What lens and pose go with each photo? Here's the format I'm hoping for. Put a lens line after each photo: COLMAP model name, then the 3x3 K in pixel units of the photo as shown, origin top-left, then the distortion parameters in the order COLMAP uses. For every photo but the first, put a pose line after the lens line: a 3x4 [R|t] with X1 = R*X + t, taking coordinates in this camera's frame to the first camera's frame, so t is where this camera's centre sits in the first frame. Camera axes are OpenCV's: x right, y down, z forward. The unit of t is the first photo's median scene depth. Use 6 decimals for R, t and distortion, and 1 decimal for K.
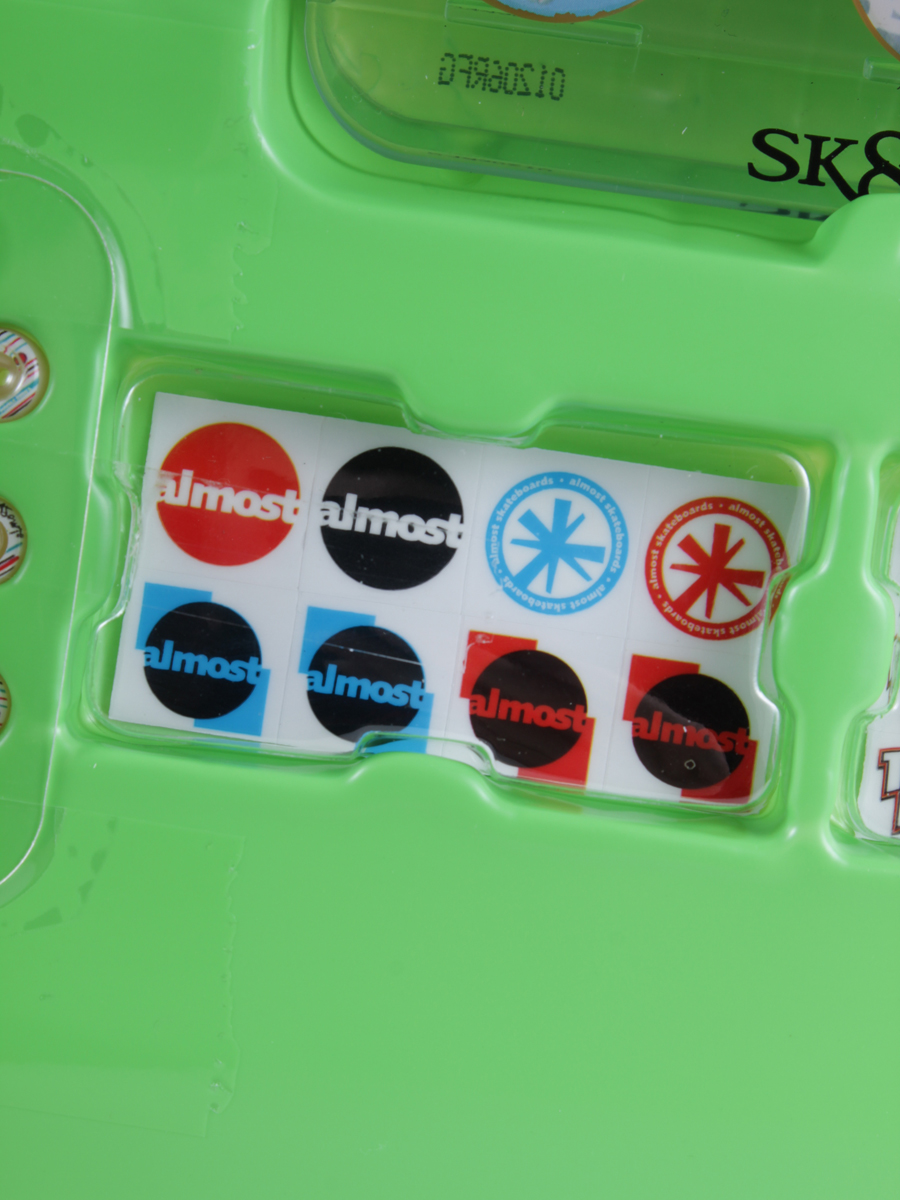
lens RADIAL K [[1891.8, 0, 450.0], [0, 1891.8, 600.0], [0, 0, 1]] dist [0.005097, -0.068307]
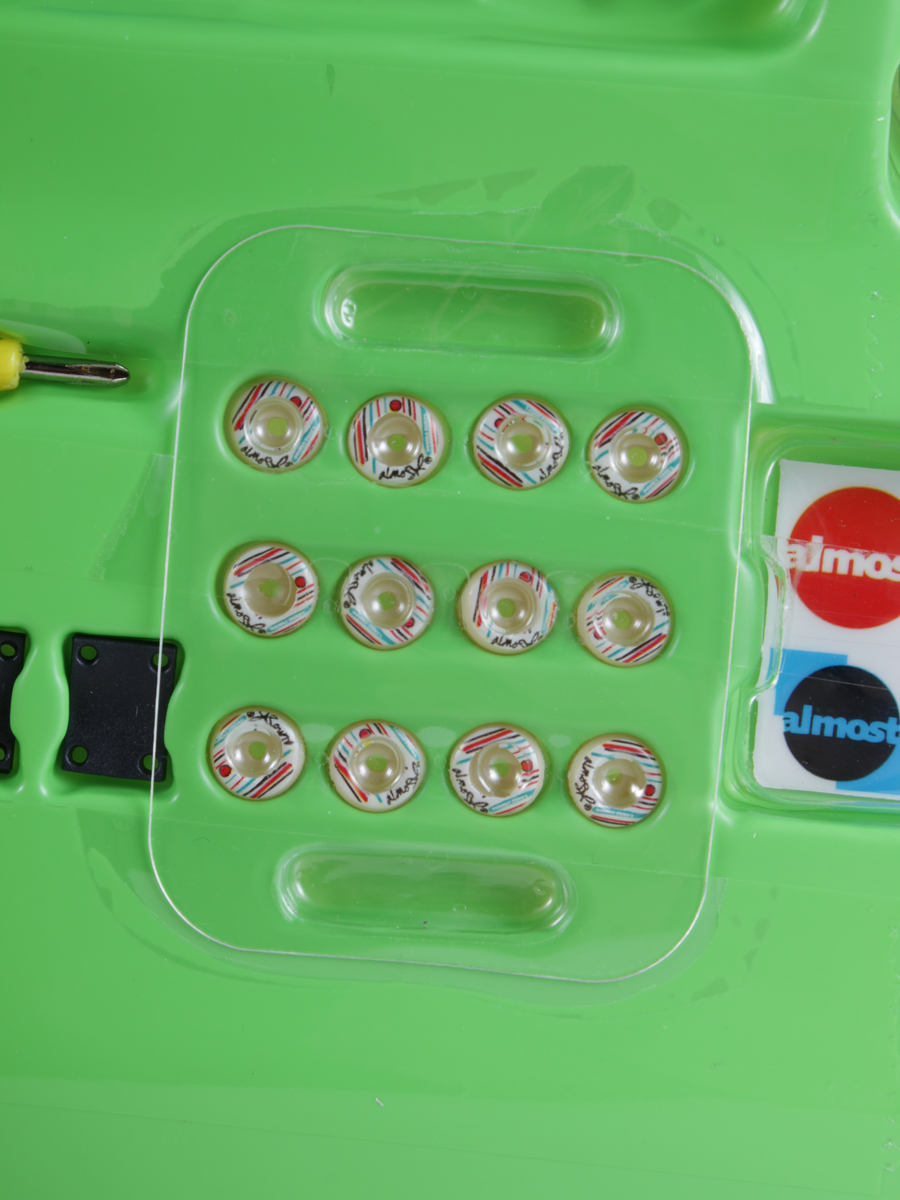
lens RADIAL K [[1891.8, 0, 450.0], [0, 1891.8, 600.0], [0, 0, 1]] dist [0.005097, -0.068307]
pose [[0.997736, -0.065040, 0.017112, -0.362610], [0.064965, 0.997875, 0.004899, -0.053999], [-0.017394, -0.003777, 0.999842, -0.010547]]
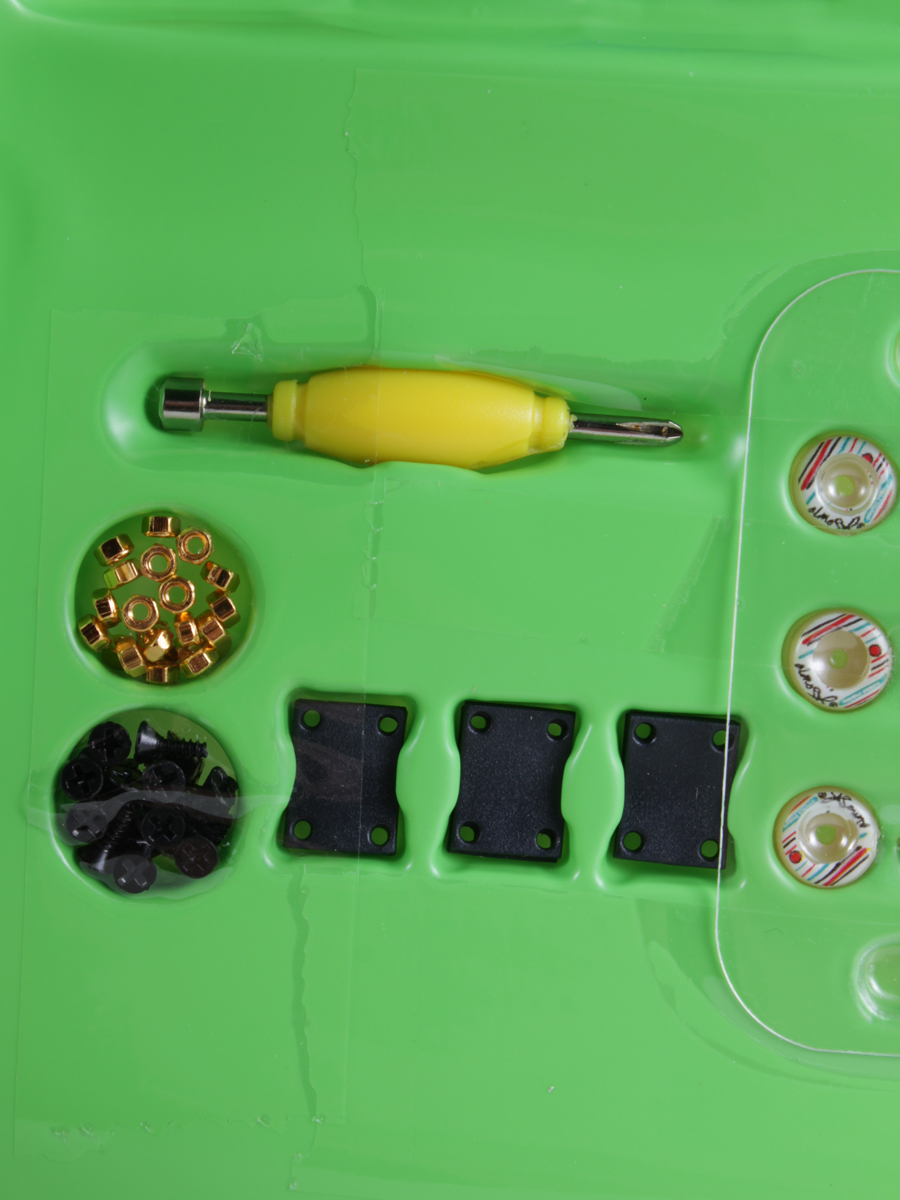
lens RADIAL K [[1891.8, 0, 450.0], [0, 1891.8, 600.0], [0, 0, 1]] dist [0.005097, -0.068307]
pose [[0.996823, -0.078744, -0.011974, -0.633075], [0.078407, 0.996571, -0.026436, -0.082453], [0.014015, 0.025413, 0.999579, 0.062880]]
